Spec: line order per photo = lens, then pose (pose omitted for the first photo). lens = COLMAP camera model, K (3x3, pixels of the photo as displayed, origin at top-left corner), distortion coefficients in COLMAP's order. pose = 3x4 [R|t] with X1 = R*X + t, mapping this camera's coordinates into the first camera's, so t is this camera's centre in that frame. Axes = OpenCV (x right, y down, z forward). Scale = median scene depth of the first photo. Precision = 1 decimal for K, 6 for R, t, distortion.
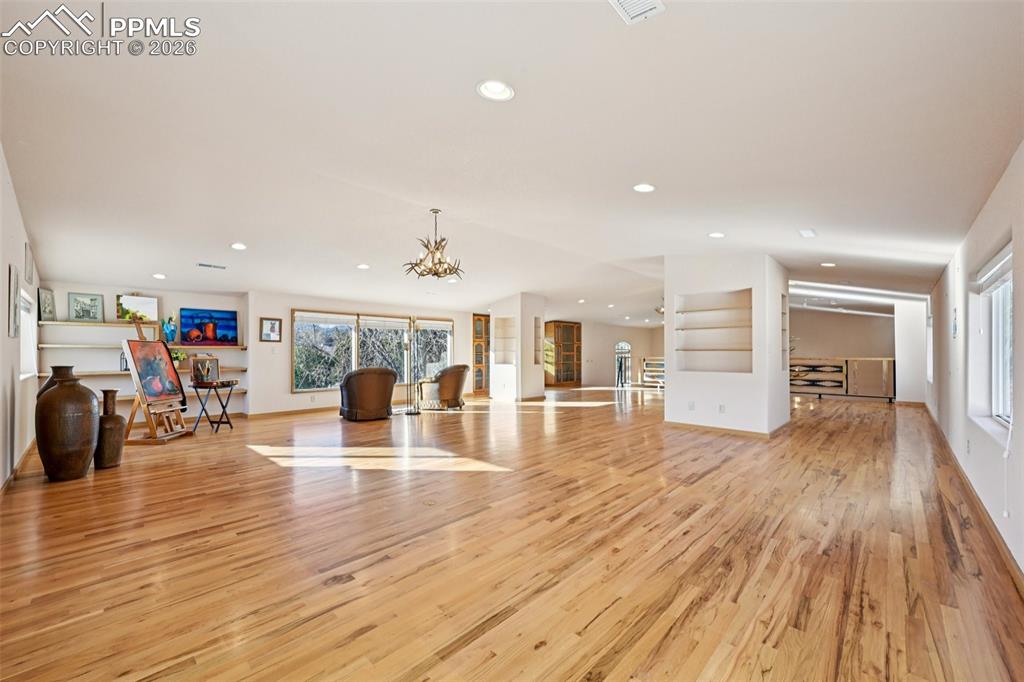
lens RADIAL K [[398.4, 0, 513.2], [0, 398.4, 351.0], [0, 0, 1]] dist [-0.006562, 0.000527]
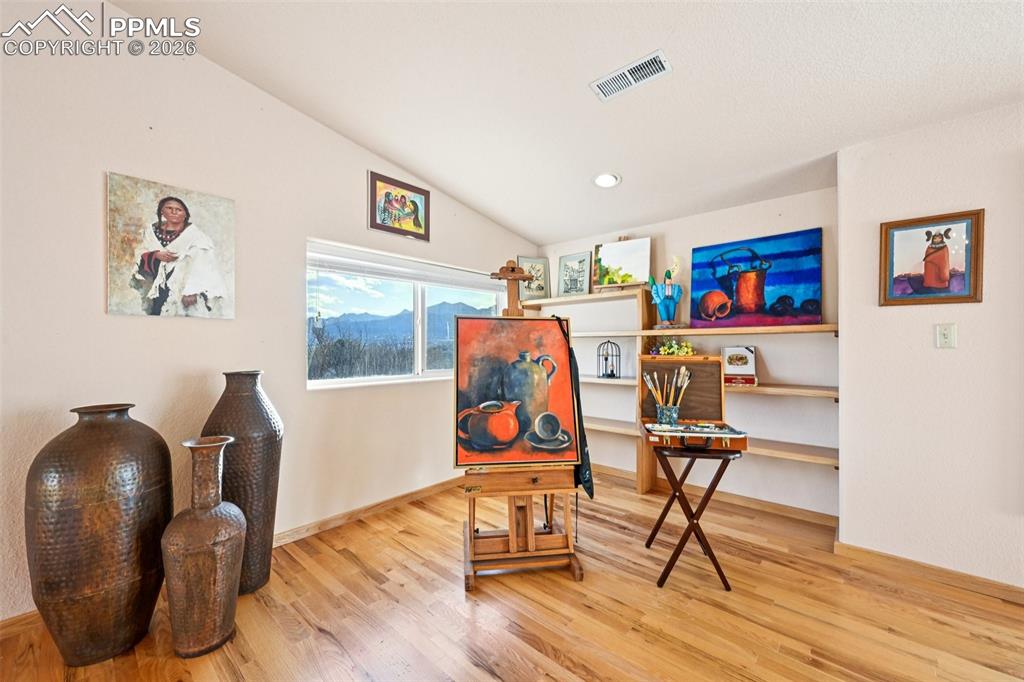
lens RADIAL K [[398.4, 0, 513.8], [0, 398.4, 349.4], [0, 0, 1]] dist [-0.006562, 0.000527]
pose [[0.027208, 0.008565, -0.999593, -0.373057], [0.006721, 0.999939, 0.008751, 0.004507], [0.999607, -0.006957, 0.027149, 0.766537]]
